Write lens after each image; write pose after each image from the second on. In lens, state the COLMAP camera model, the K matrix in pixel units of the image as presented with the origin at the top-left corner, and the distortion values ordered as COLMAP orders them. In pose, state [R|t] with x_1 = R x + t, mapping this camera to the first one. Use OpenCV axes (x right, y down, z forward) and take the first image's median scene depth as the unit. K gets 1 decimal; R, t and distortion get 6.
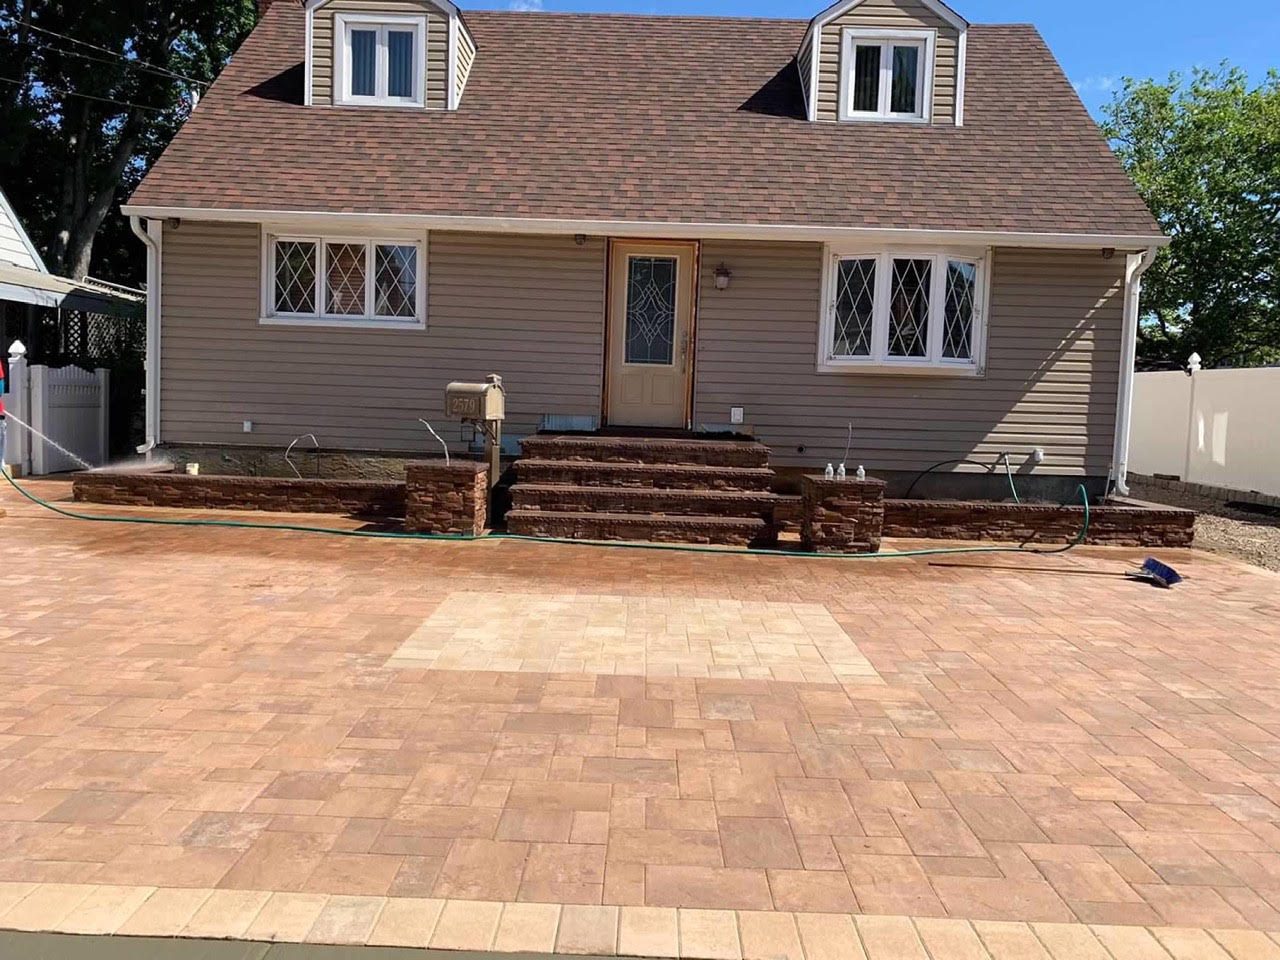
lens RADIAL K [[1032.6, 0, 616.5], [0, 1032.6, 473.1], [0, 0, 1]] dist [0.106725, -0.227903]
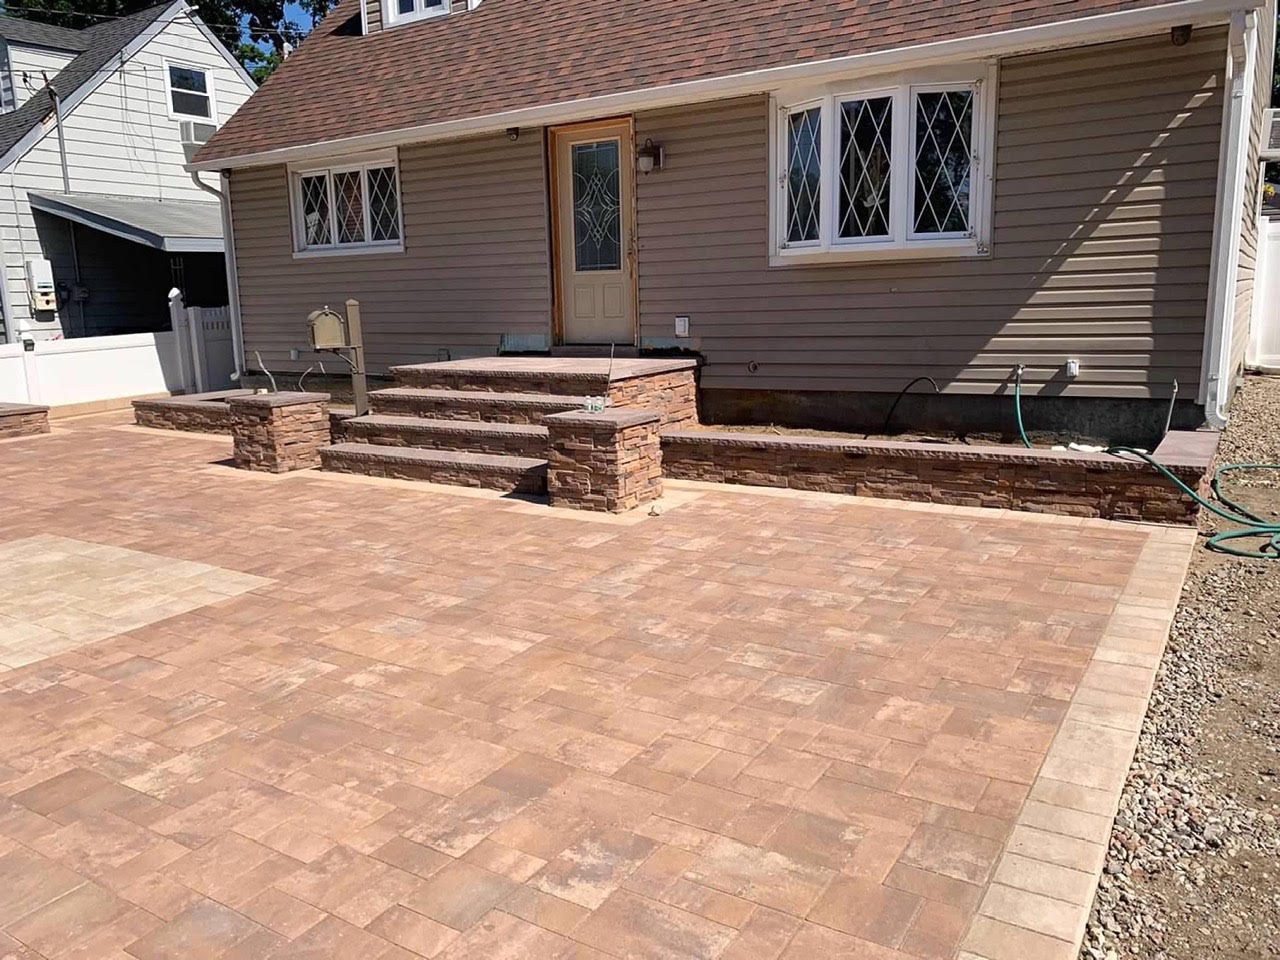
lens RADIAL K [[993.7, 0, 640.0], [0, 993.7, 480.0], [0, 0, 1]] dist [0.076766, -0.101963]
pose [[0.839511, 0.042725, -0.541661, 0.529564], [0.019524, 0.993888, 0.108655, -0.021393], [0.542992, -0.101793, 0.833545, 0.305471]]
